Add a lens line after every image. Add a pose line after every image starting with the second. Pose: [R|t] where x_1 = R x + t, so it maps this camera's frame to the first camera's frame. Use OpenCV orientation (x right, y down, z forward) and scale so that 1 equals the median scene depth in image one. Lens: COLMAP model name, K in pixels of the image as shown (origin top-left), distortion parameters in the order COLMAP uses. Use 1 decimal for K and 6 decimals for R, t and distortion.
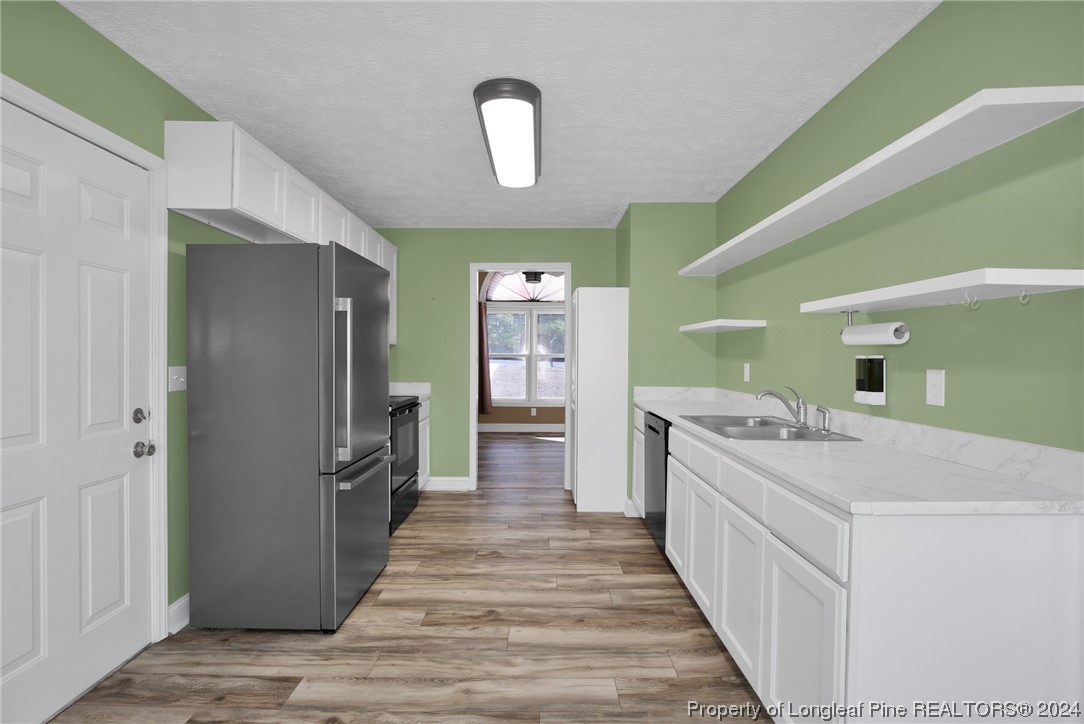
lens RADIAL K [[507.2, 0, 542.0], [0, 507.2, 362.0], [0, 0, 1]] dist [-0.047972, 0.000529]
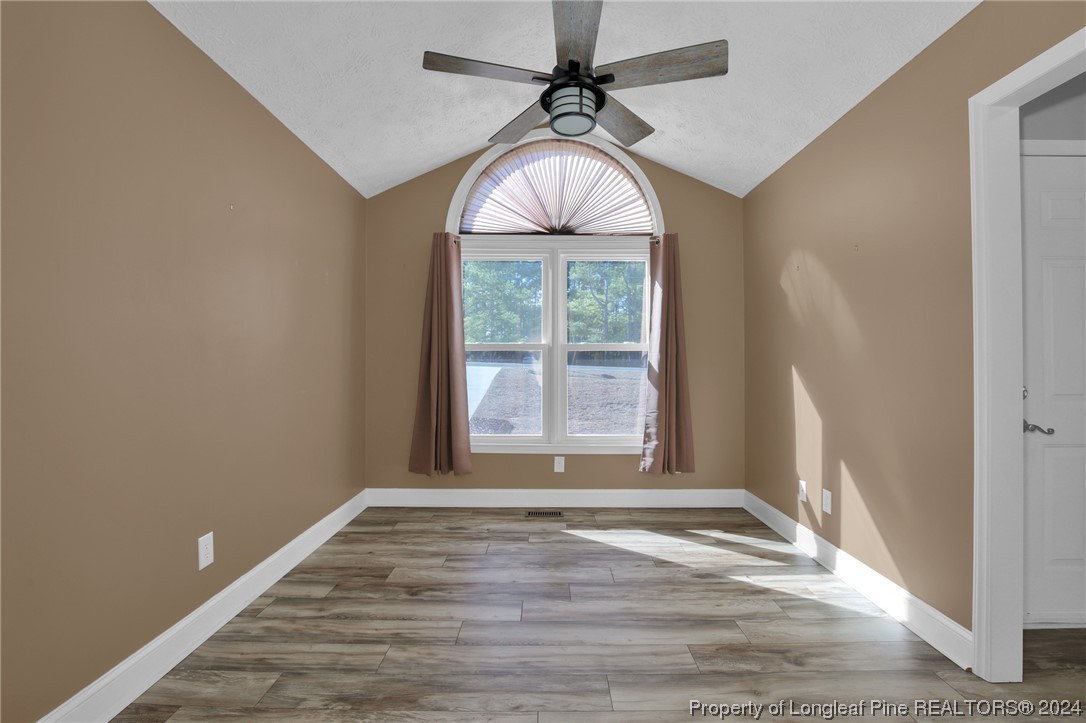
lens RADIAL K [[495.0, 0, 543.0], [0, 495.0, 361.5], [0, 0, 1]] dist [-0.019600, -0.000219]
pose [[0.999964, -0.000179, -0.008497, -0.063011], [0.000100, 0.999956, -0.009366, 0.013240], [0.008498, 0.009365, 0.999920, 1.202456]]
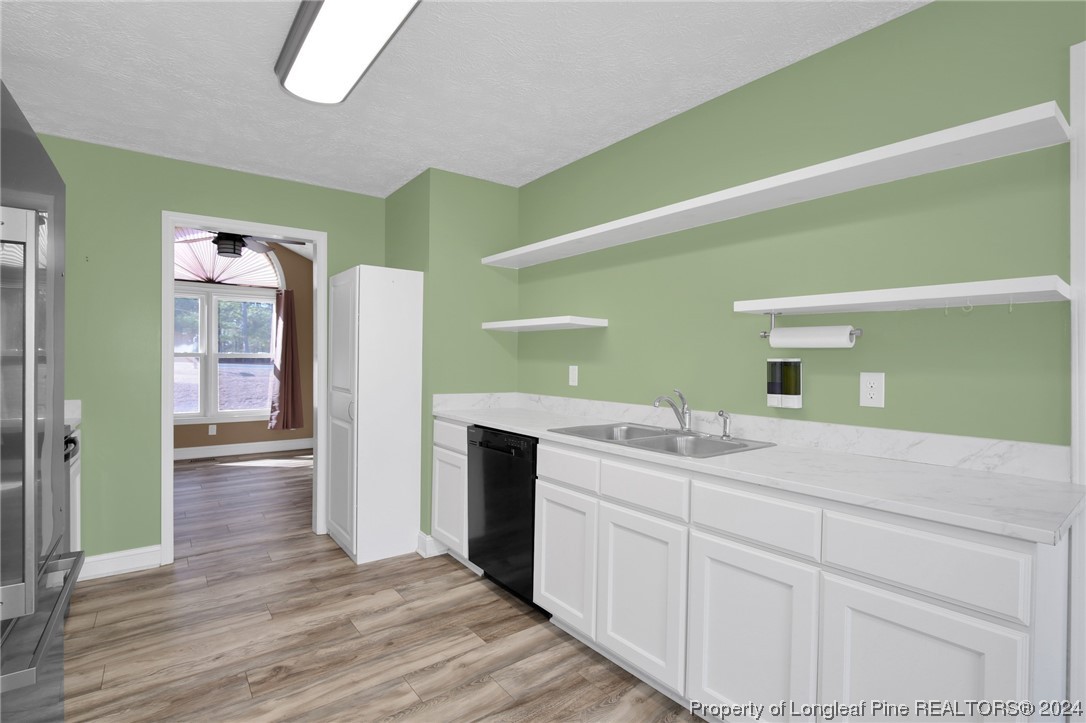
lens RADIAL K [[506.5, 0, 542.4], [0, 506.5, 359.0], [0, 0, 1]] dist [-0.031575, 0.001847]
pose [[0.793051, 0.003659, 0.609145, -0.179545], [0.000519, 0.999978, -0.006682, -0.002956], [-0.609155, 0.005616, 0.793031, 0.262280]]
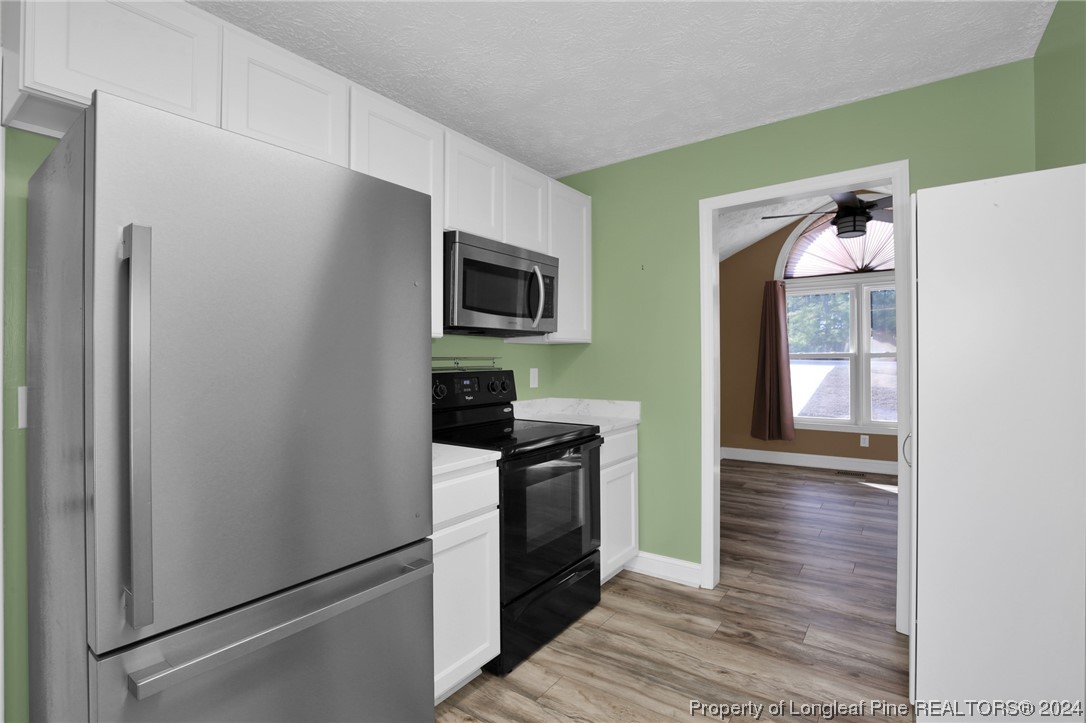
lens RADIAL K [[510.7, 0, 545.2], [0, 510.7, 361.9], [0, 0, 1]] dist [-0.024263, 0.001172]
pose [[0.812087, -0.009337, -0.583462, 0.068380], [0.007709, 0.999956, -0.005273, -0.007118], [0.583486, -0.000216, 0.812123, 0.520847]]
